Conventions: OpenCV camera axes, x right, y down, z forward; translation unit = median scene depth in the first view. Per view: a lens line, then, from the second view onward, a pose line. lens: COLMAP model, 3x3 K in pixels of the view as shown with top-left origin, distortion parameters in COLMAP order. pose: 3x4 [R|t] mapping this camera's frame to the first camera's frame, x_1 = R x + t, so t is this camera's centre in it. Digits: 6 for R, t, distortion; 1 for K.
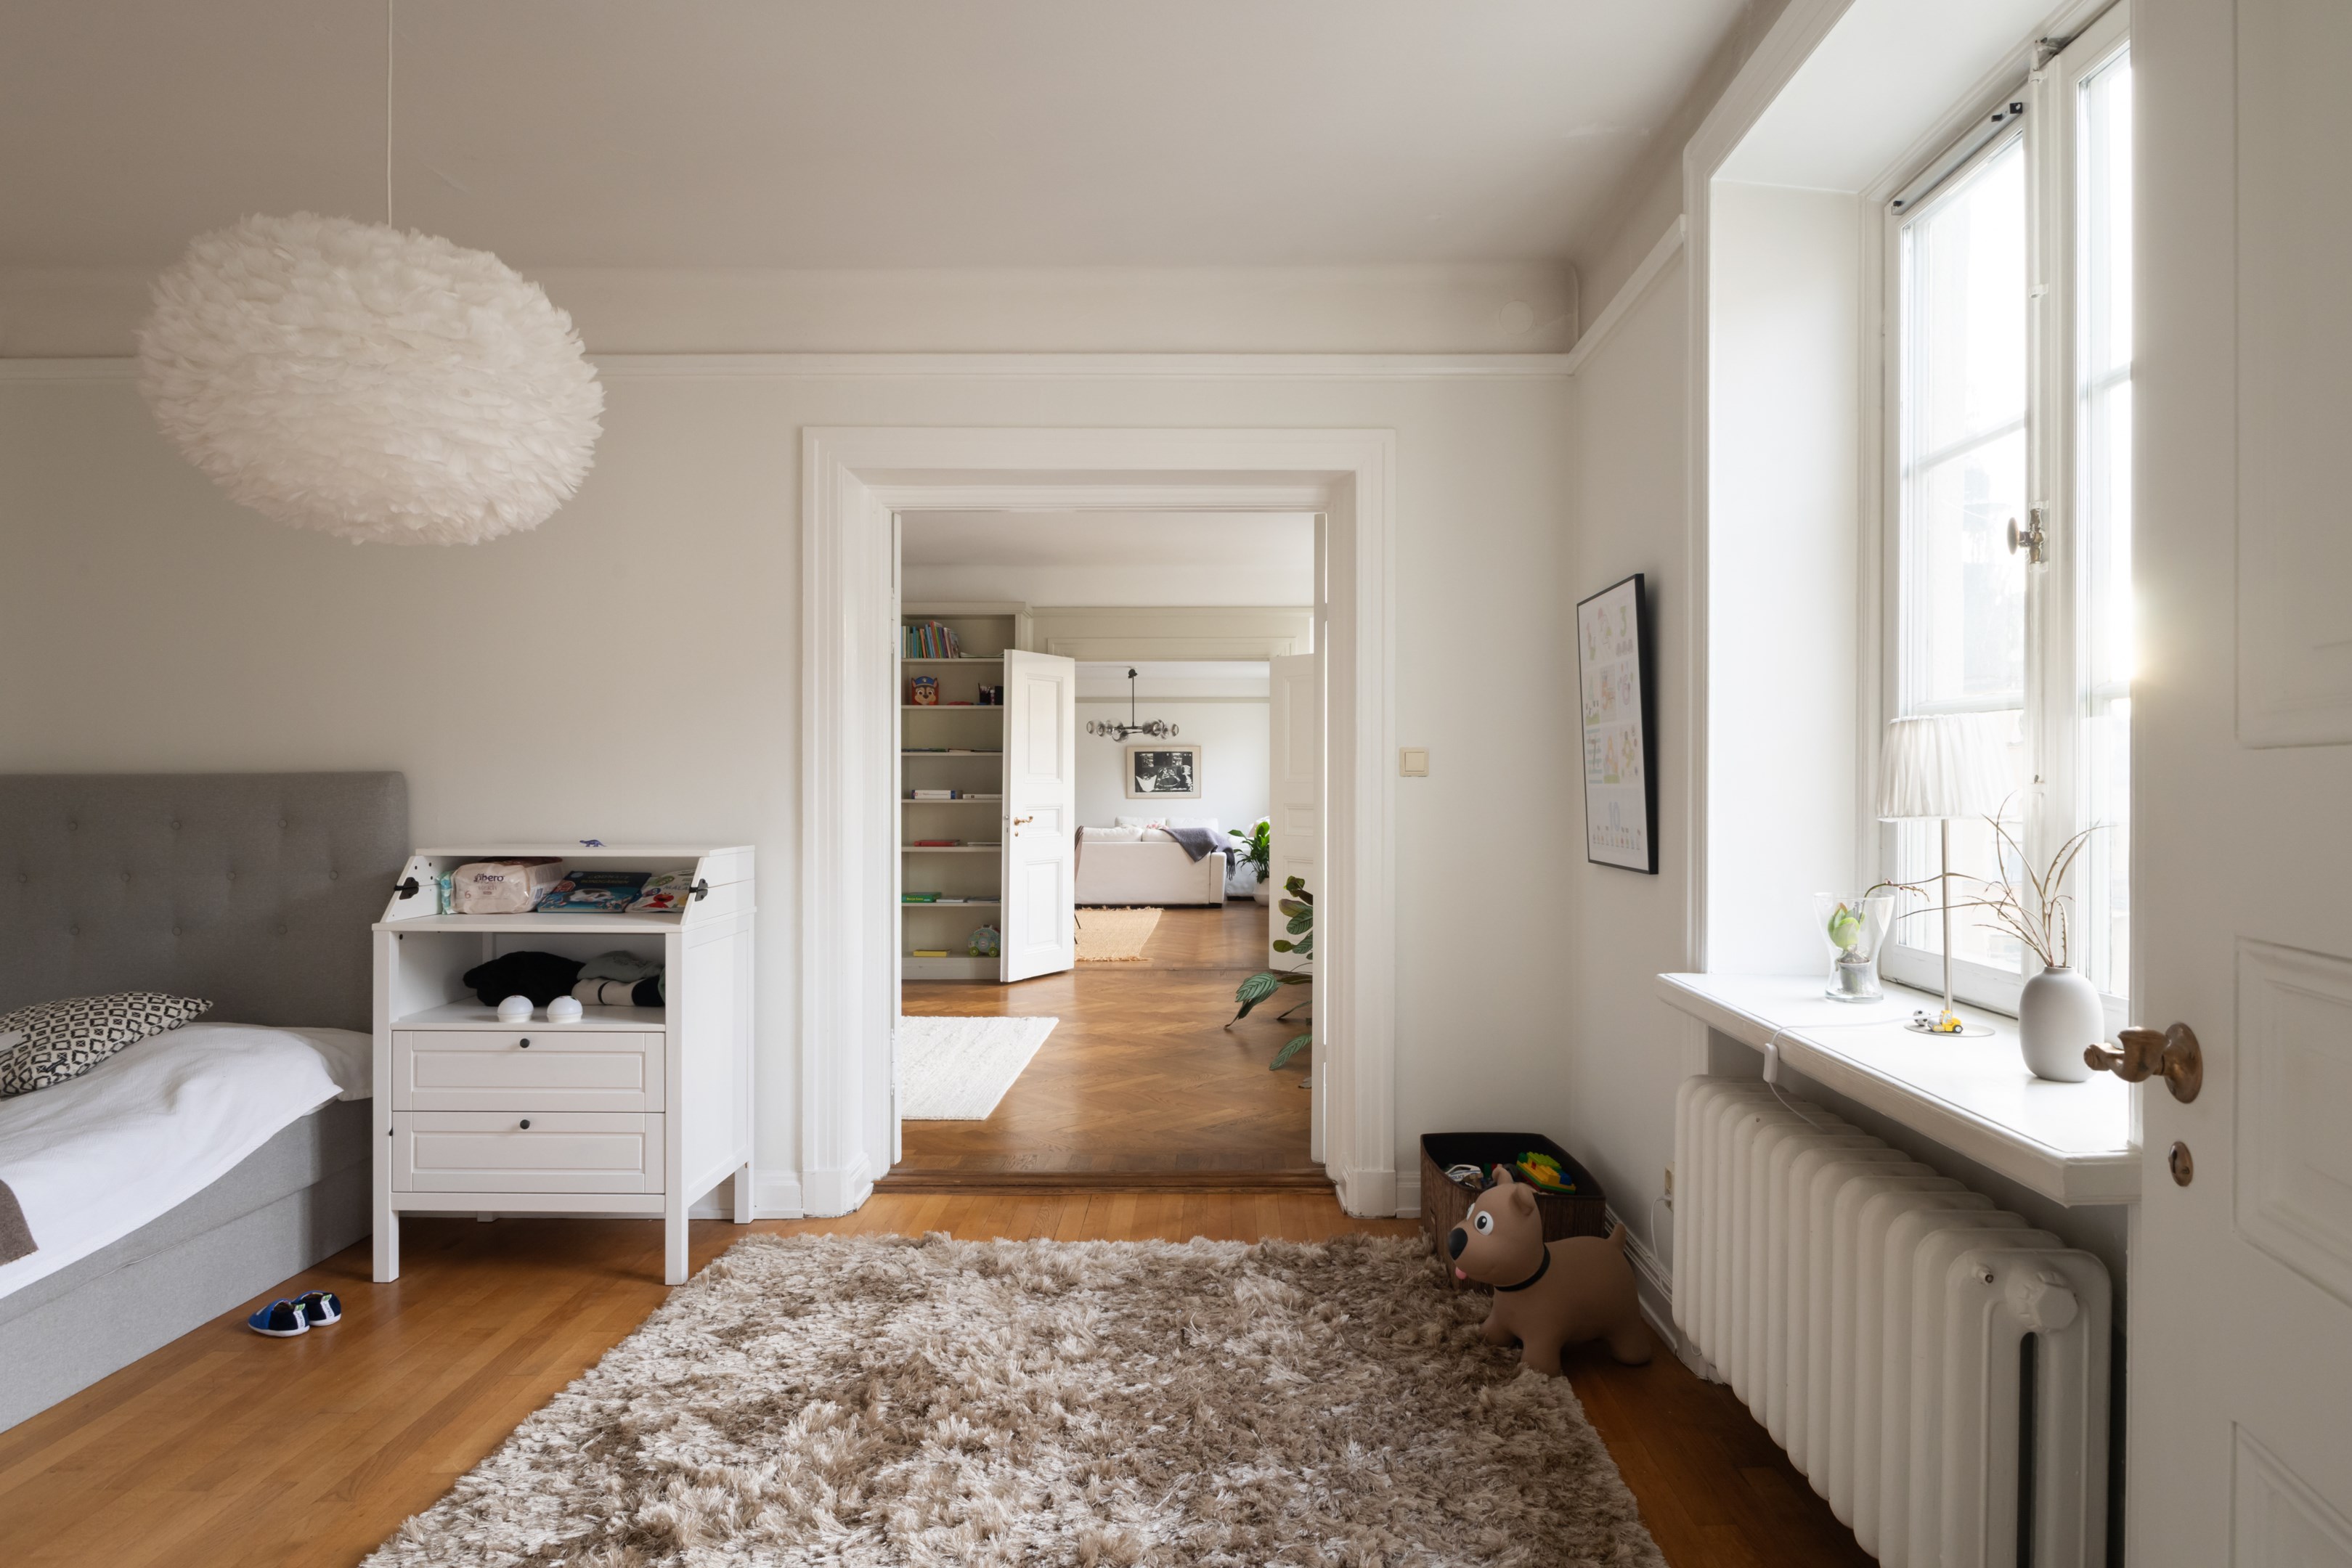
lens RADIAL K [[1336.4, 0, 1191.9], [0, 1336.4, 790.9], [0, 0, 1]] dist [0.000834, 0.000017]
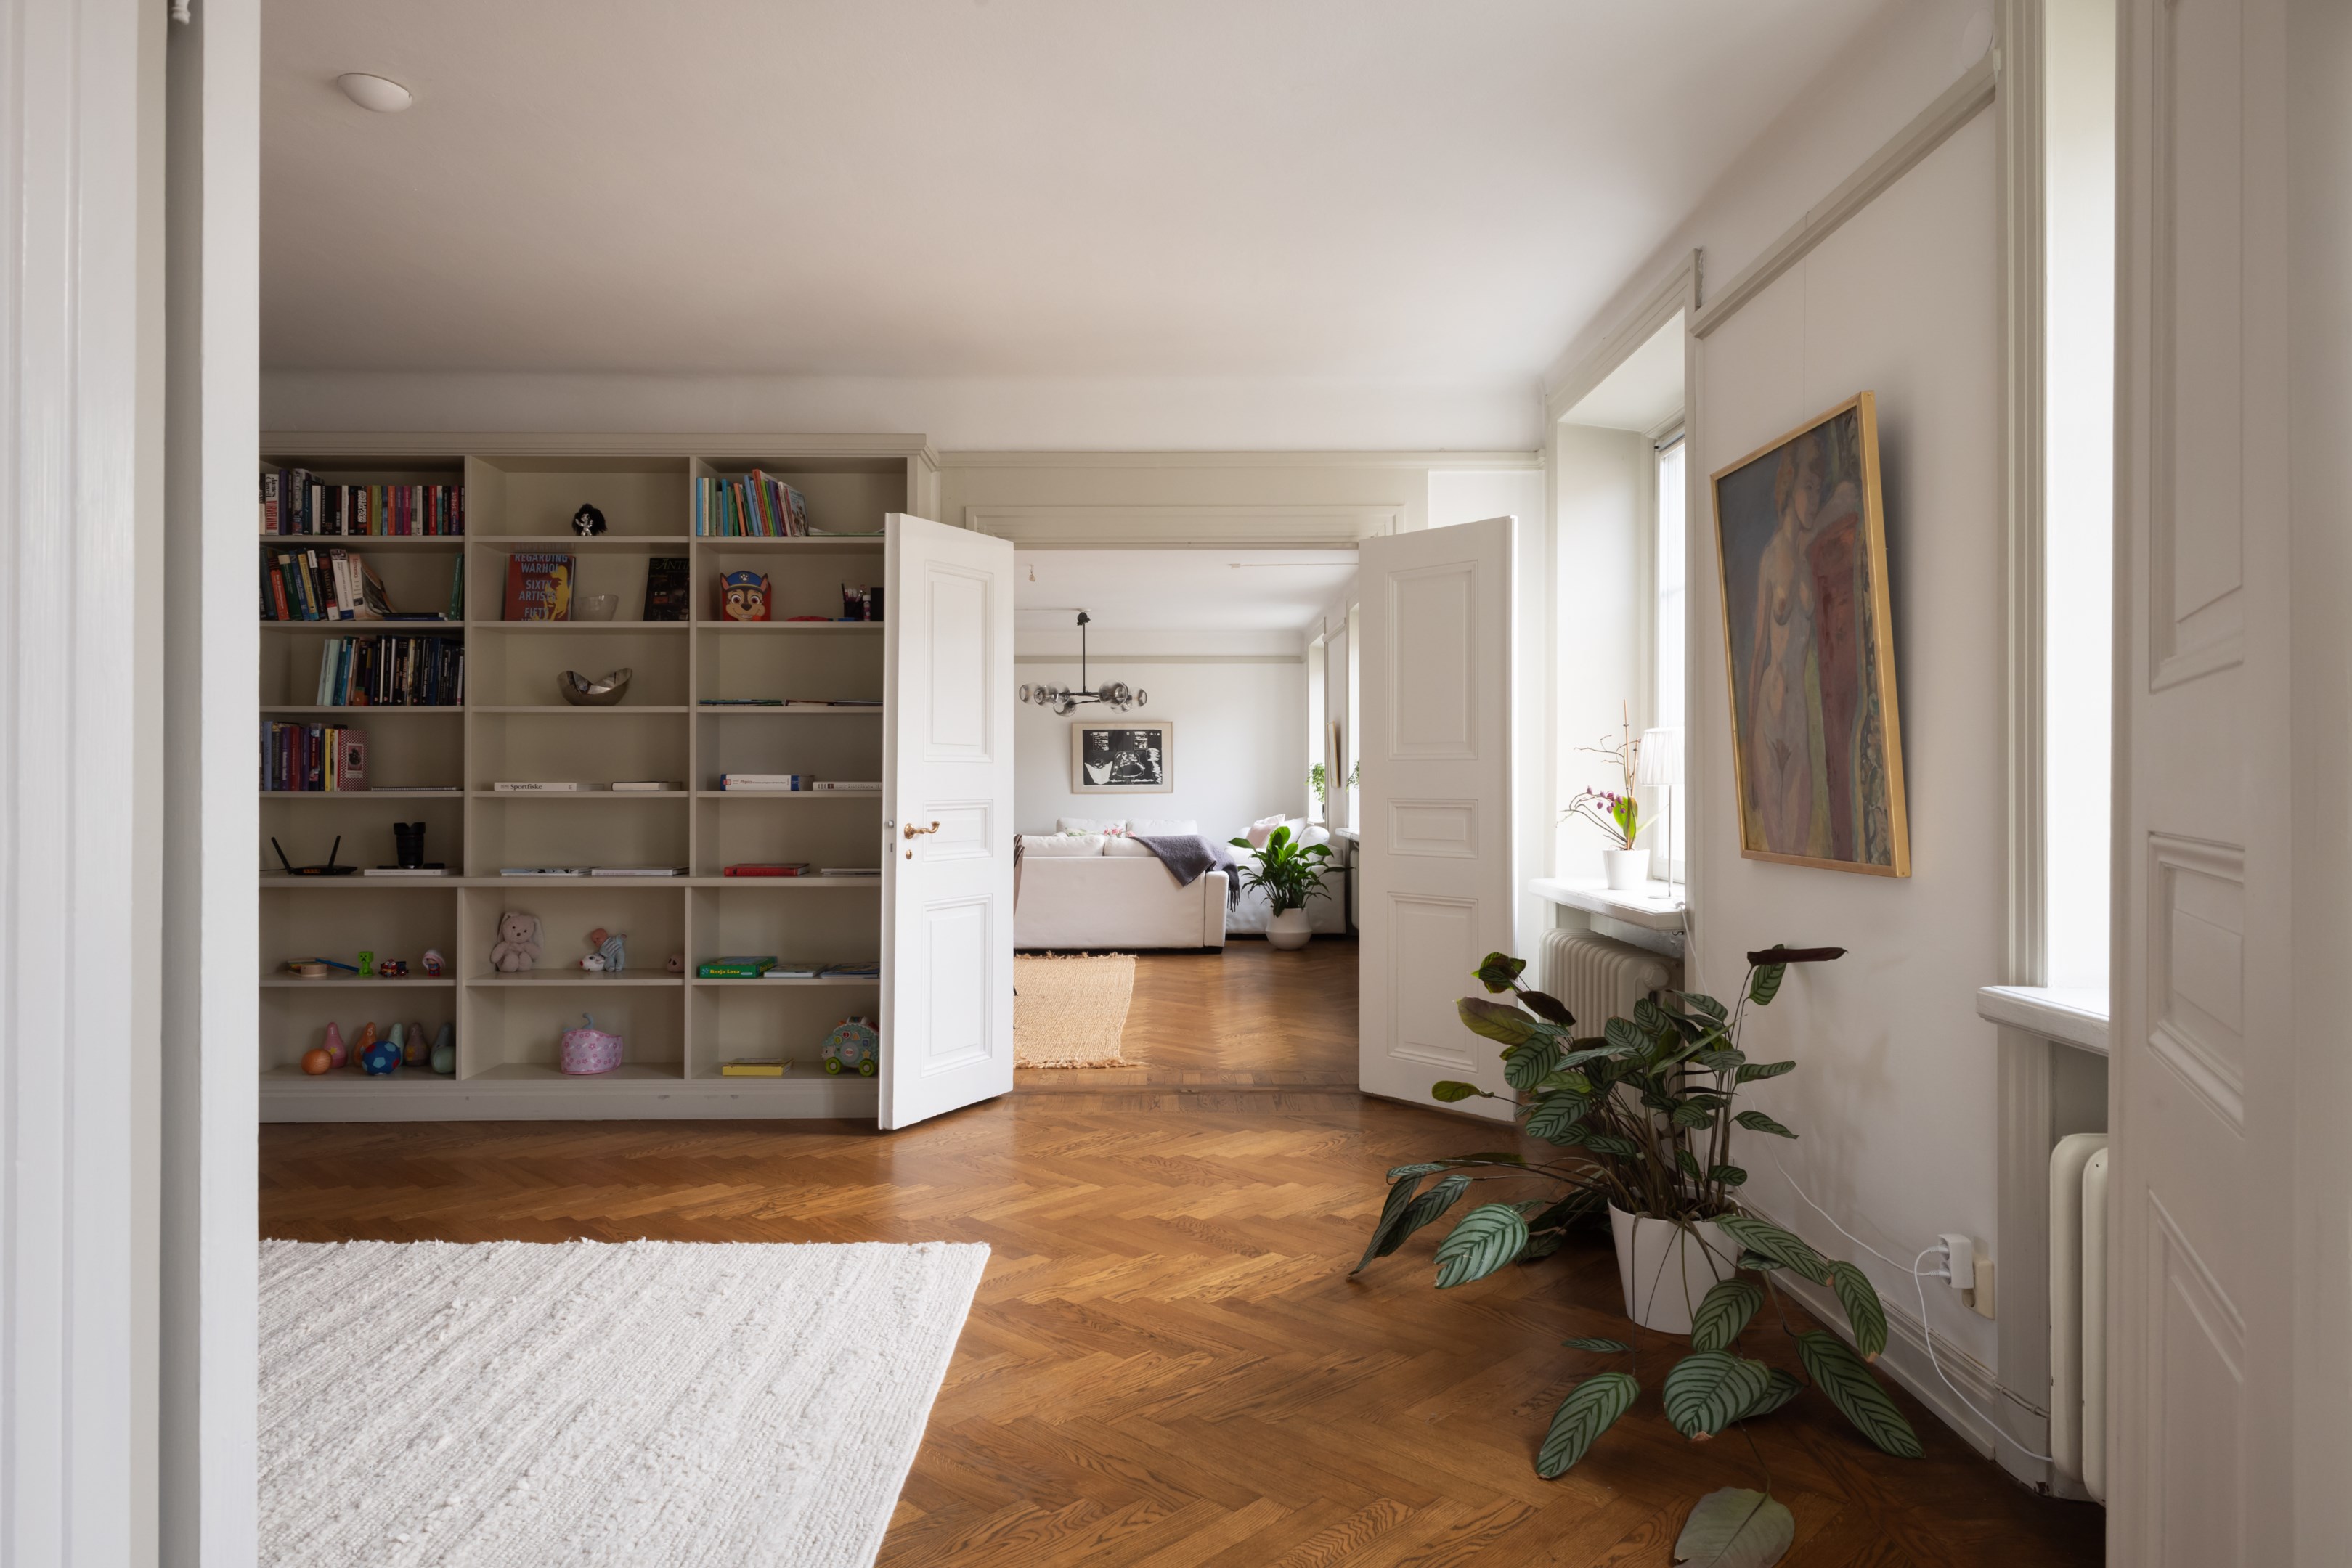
lens RADIAL K [[1462.1, 0, 1164.2], [0, 1462.1, 773.1], [0, 0, 1]] dist [0.000491, -0.000024]
pose [[0.999580, -0.001720, 0.028938, -0.038938], [0.002014, 0.999947, -0.010131, 0.004886], [-0.028919, 0.010185, 0.999530, 0.353056]]
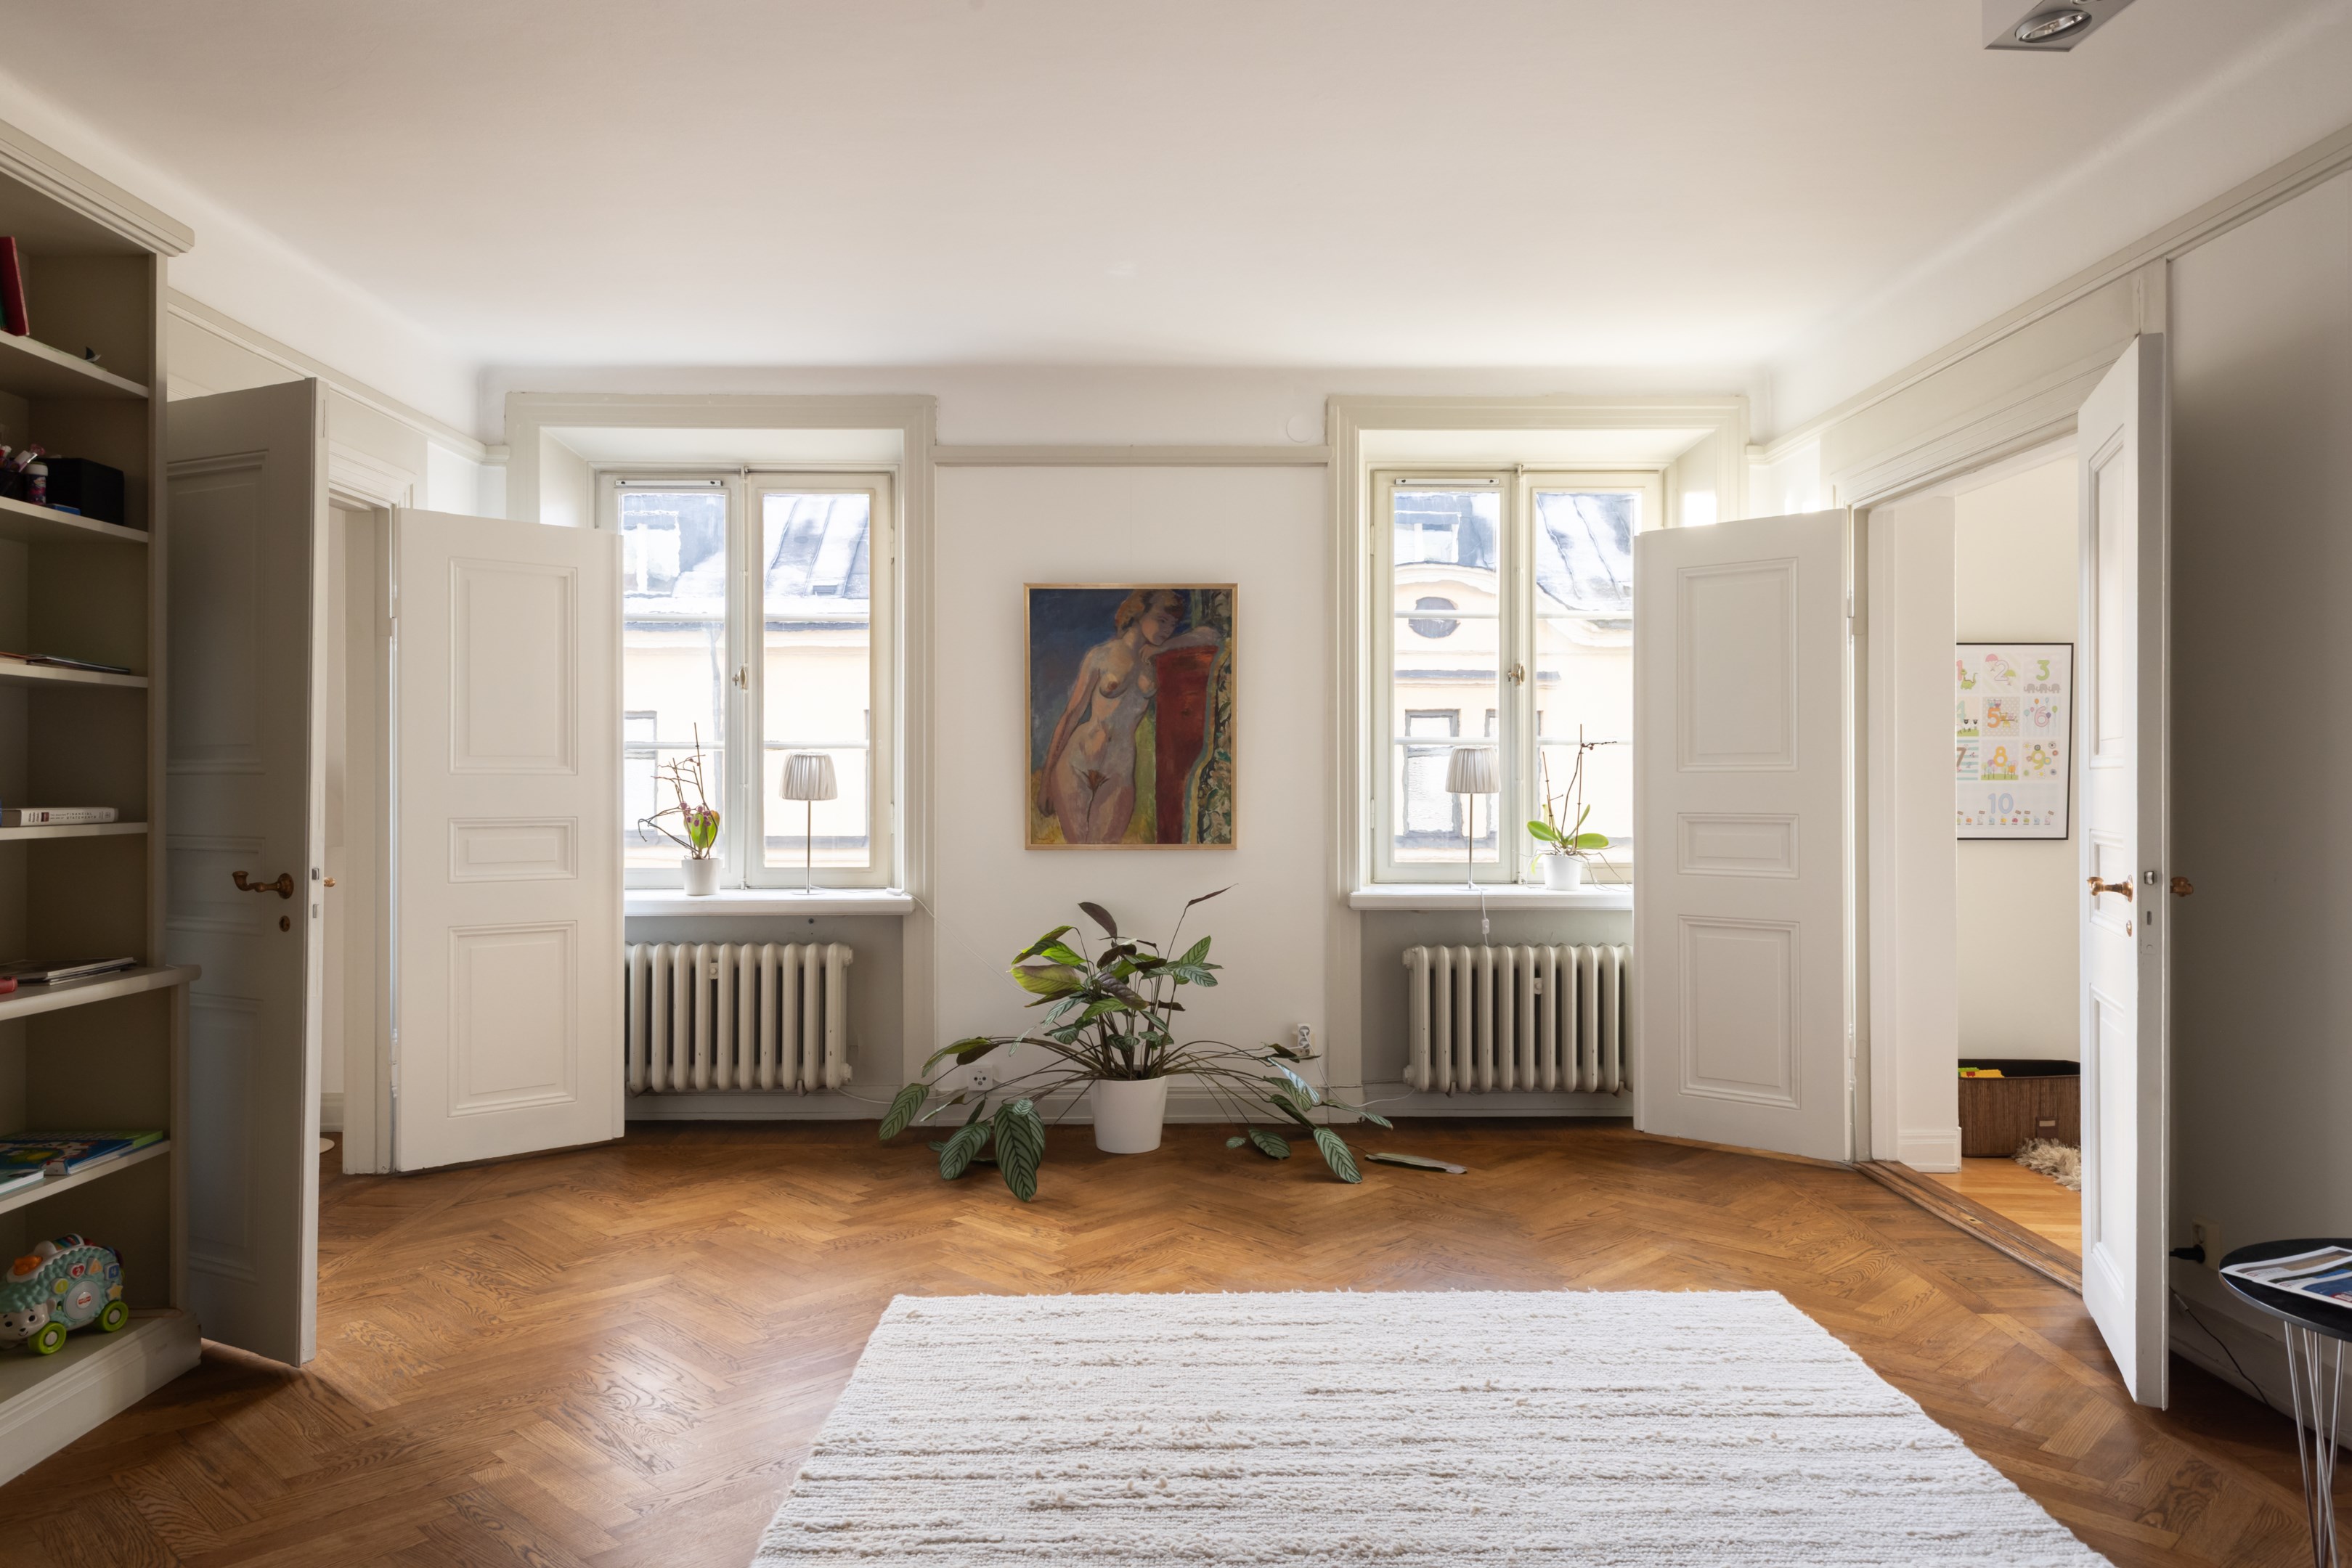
lens RADIAL K [[1629.9, 0, 1179.9], [0, 1629.9, 773.5], [0, 0, 1]] dist [0.003669, -0.000797]
pose [[-0.047370, 0.006264, 0.998858, -0.503844], [0.006148, 0.999963, -0.005979, -0.001614], [-0.998859, 0.005858, -0.047406, 0.706804]]
